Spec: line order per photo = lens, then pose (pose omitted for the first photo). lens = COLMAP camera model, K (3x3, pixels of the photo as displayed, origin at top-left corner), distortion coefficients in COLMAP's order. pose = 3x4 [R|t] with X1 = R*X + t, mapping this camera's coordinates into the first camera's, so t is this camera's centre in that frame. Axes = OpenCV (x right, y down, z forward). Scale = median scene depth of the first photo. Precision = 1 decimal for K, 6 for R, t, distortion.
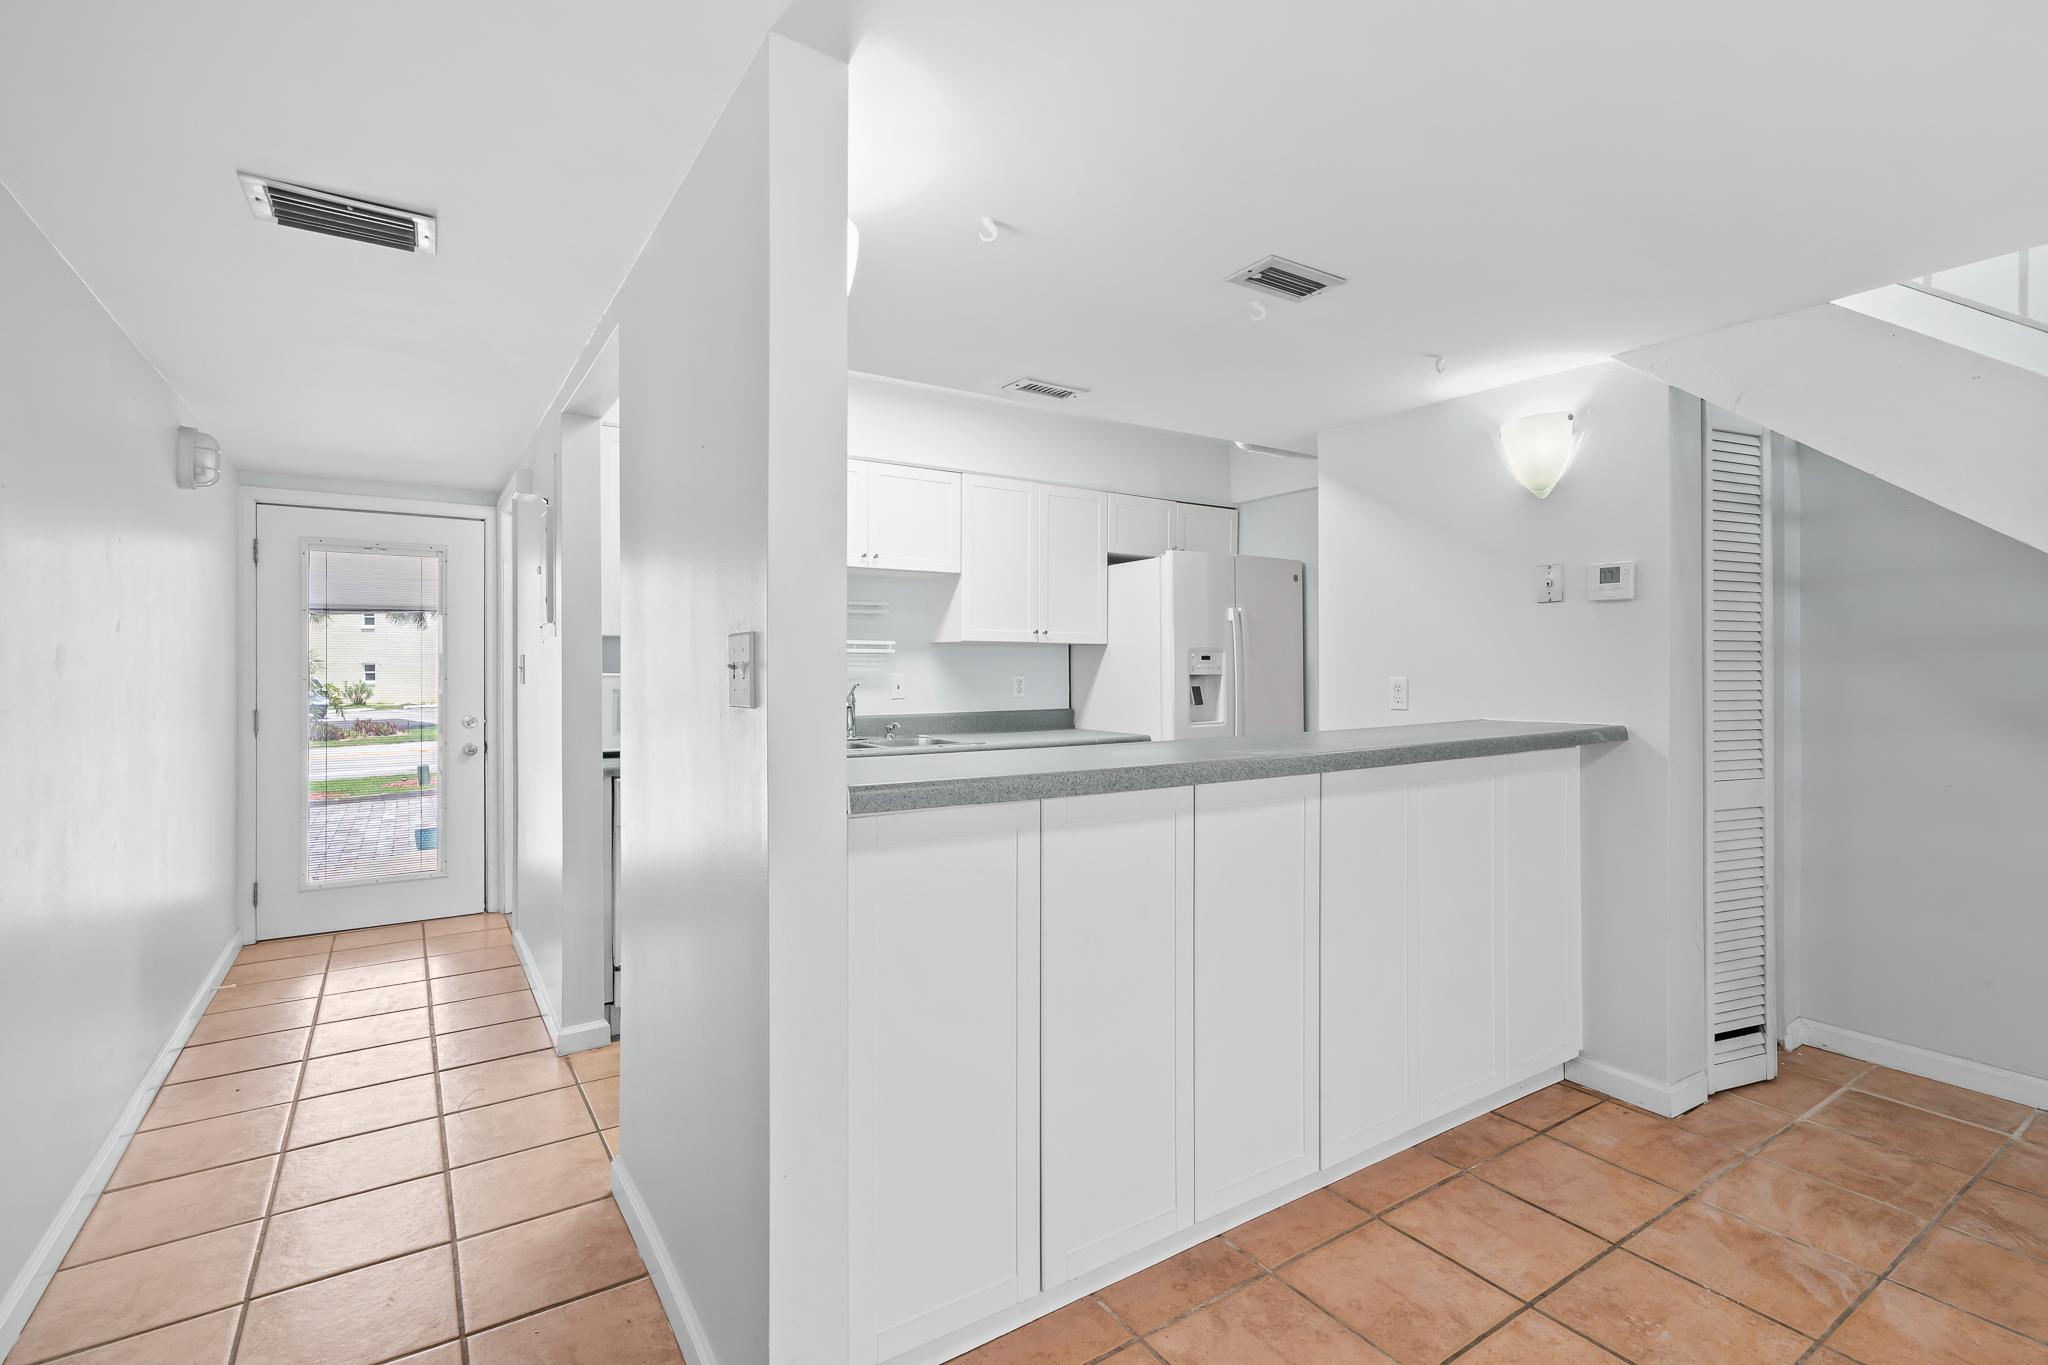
lens RADIAL K [[939.7, 0, 1025.3], [0, 939.7, 670.7], [0, 0, 1]] dist [0.000689, -0.000316]
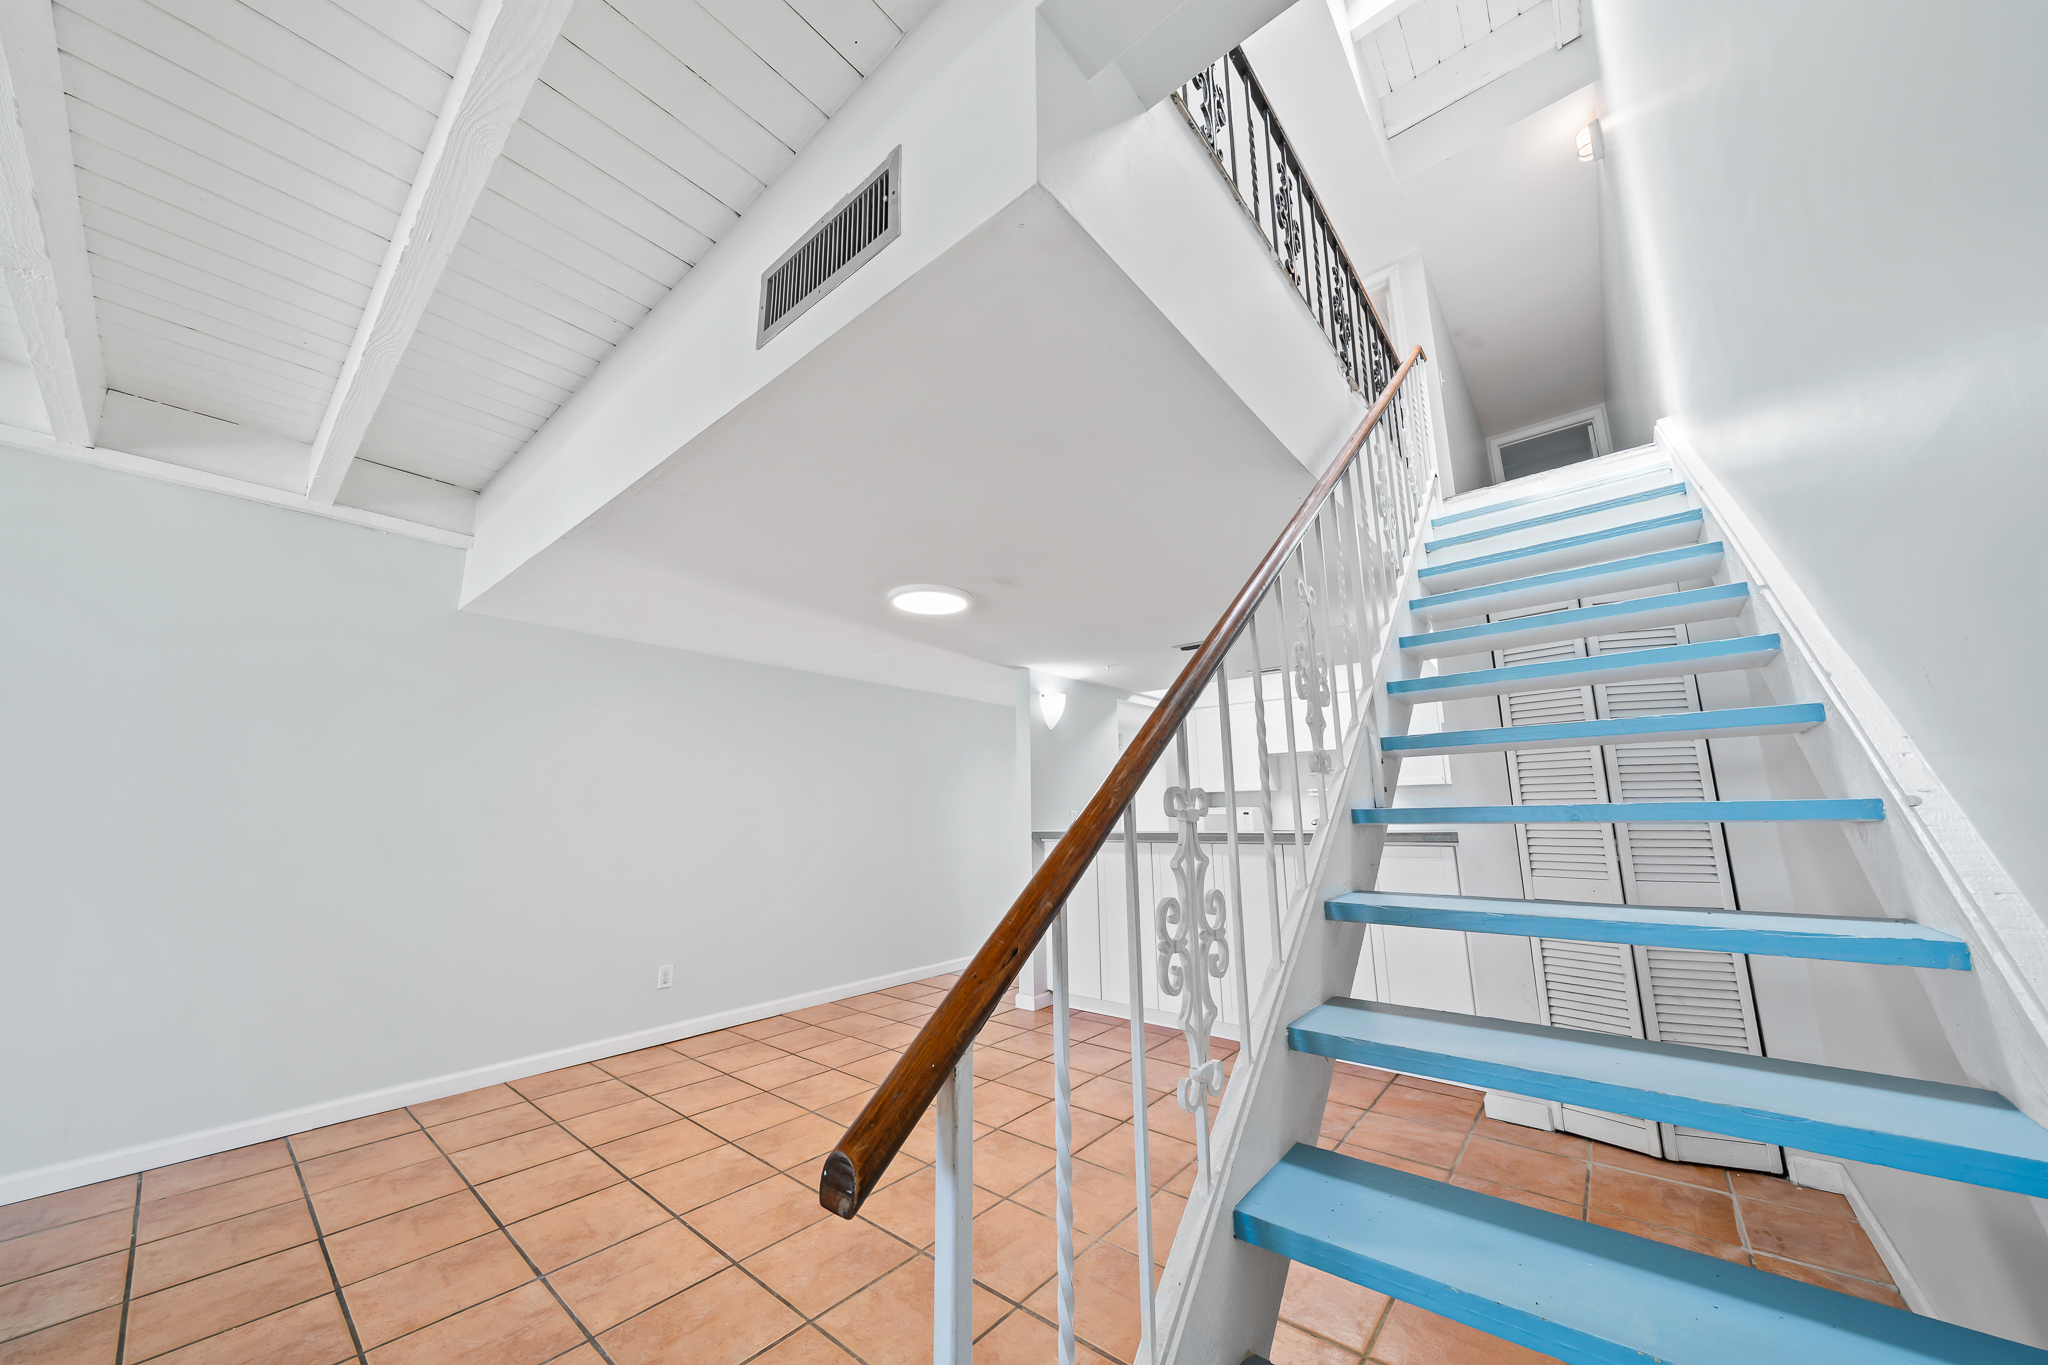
lens RADIAL K [[708.4, 0, 1018.0], [0, 708.4, 690.0], [0, 0, 1]] dist [-0.000637, 0.000026]
pose [[0.279468, -0.173148, -0.944414, 1.793888], [0.008253, 0.984002, -0.177964, 0.035819], [0.960119, 0.041941, 0.276427, 0.012656]]
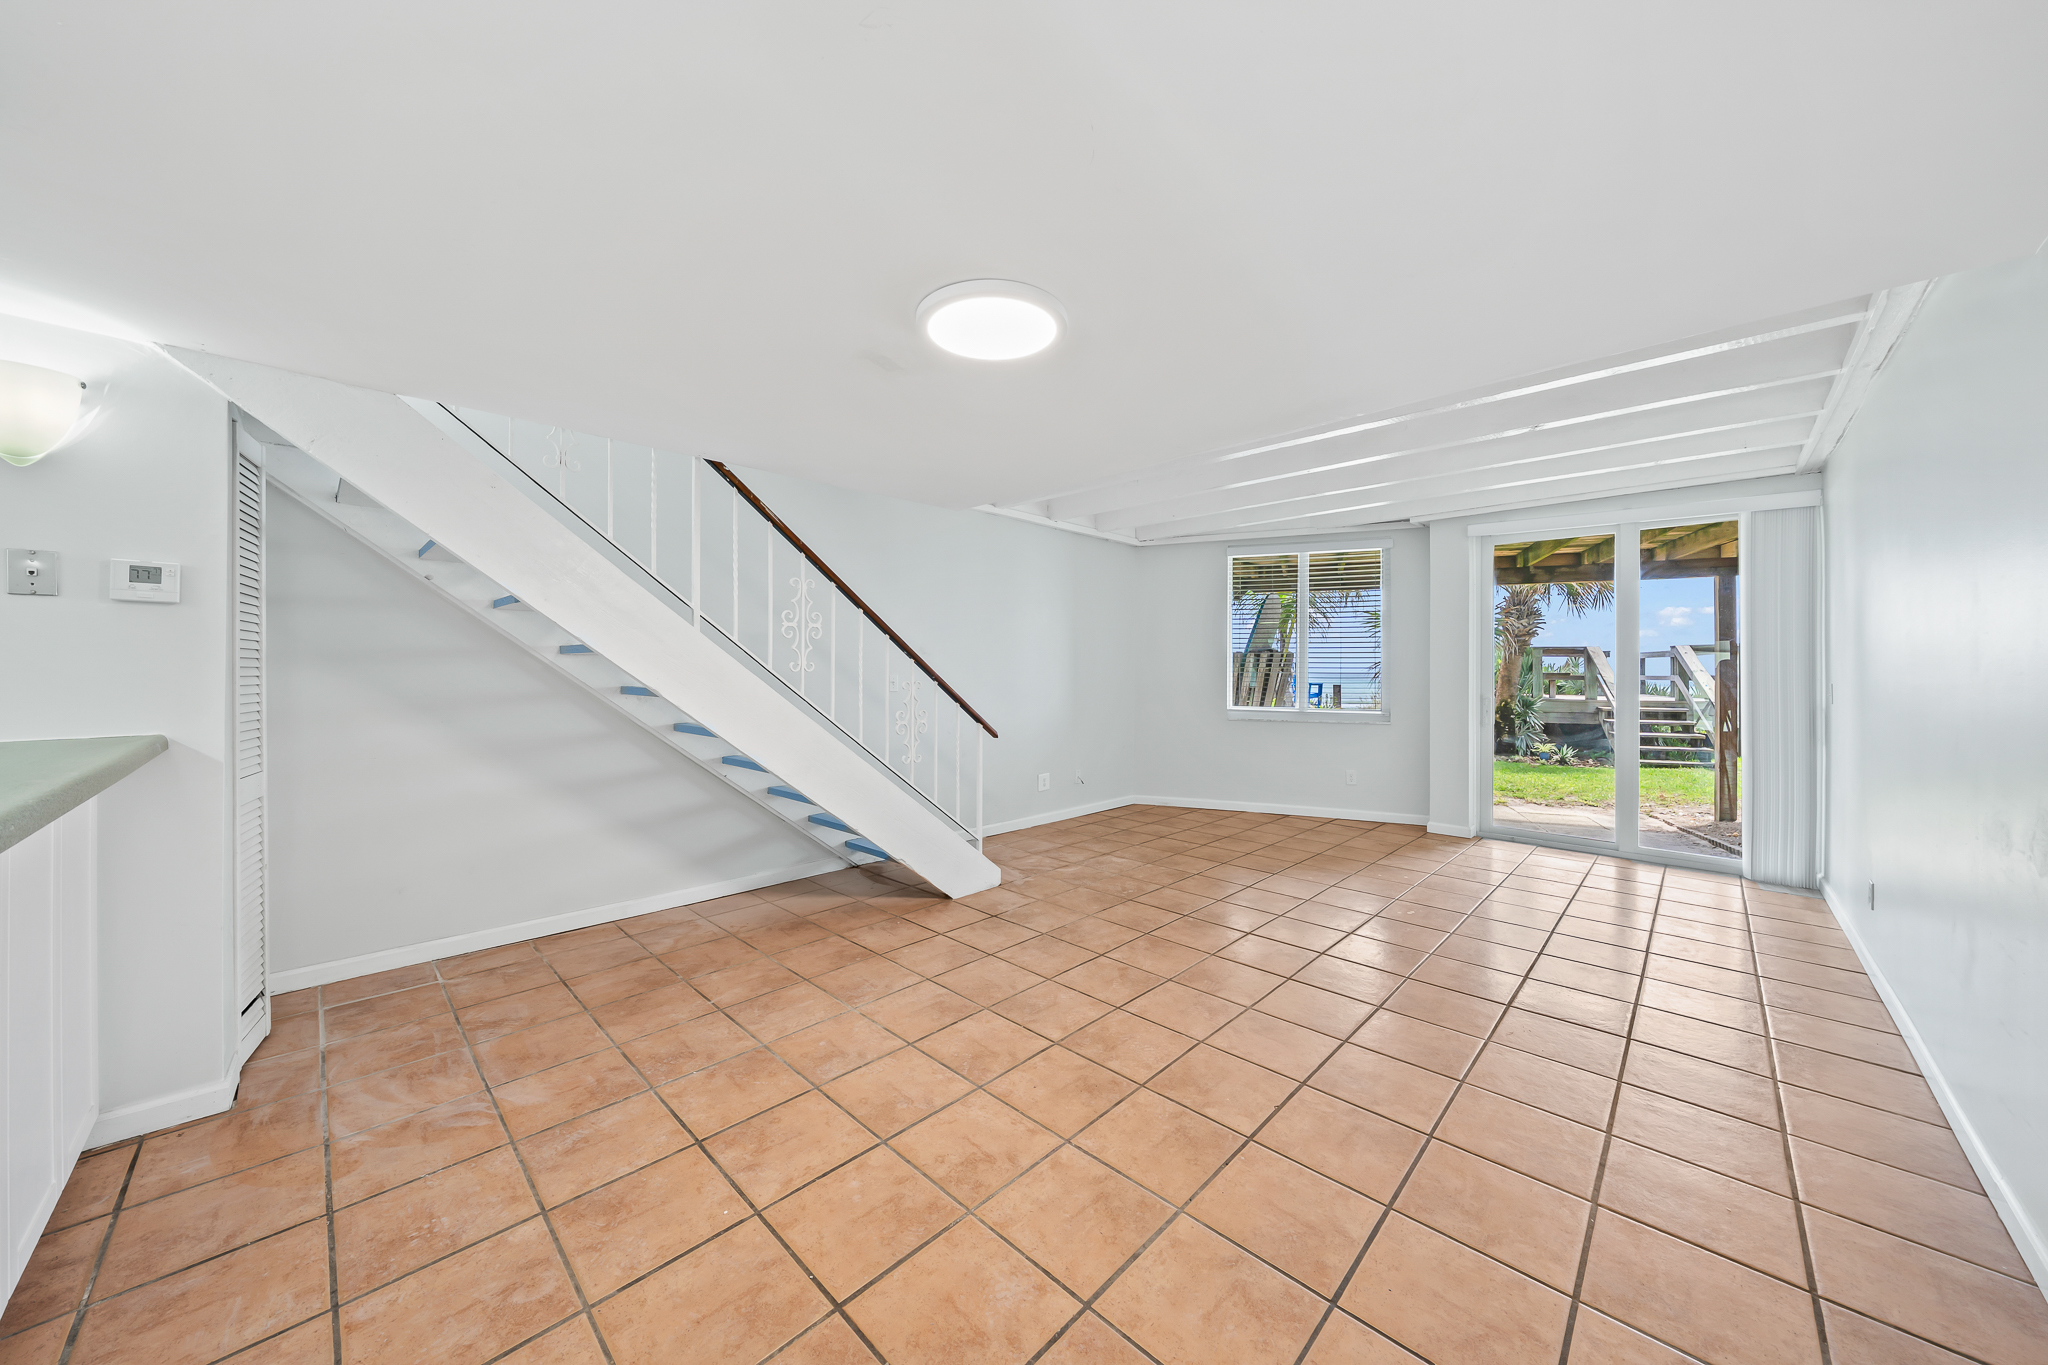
lens RADIAL K [[708.4, 0, 1017.5], [0, 708.4, 673.6], [0, 0, 1]] dist [-0.000637, 0.000026]
pose [[-0.208195, -0.003858, 0.978080, -0.283966], [0.002054, 0.999988, 0.004382, -0.005700], [-0.978085, 0.002921, -0.208185, 0.351165]]
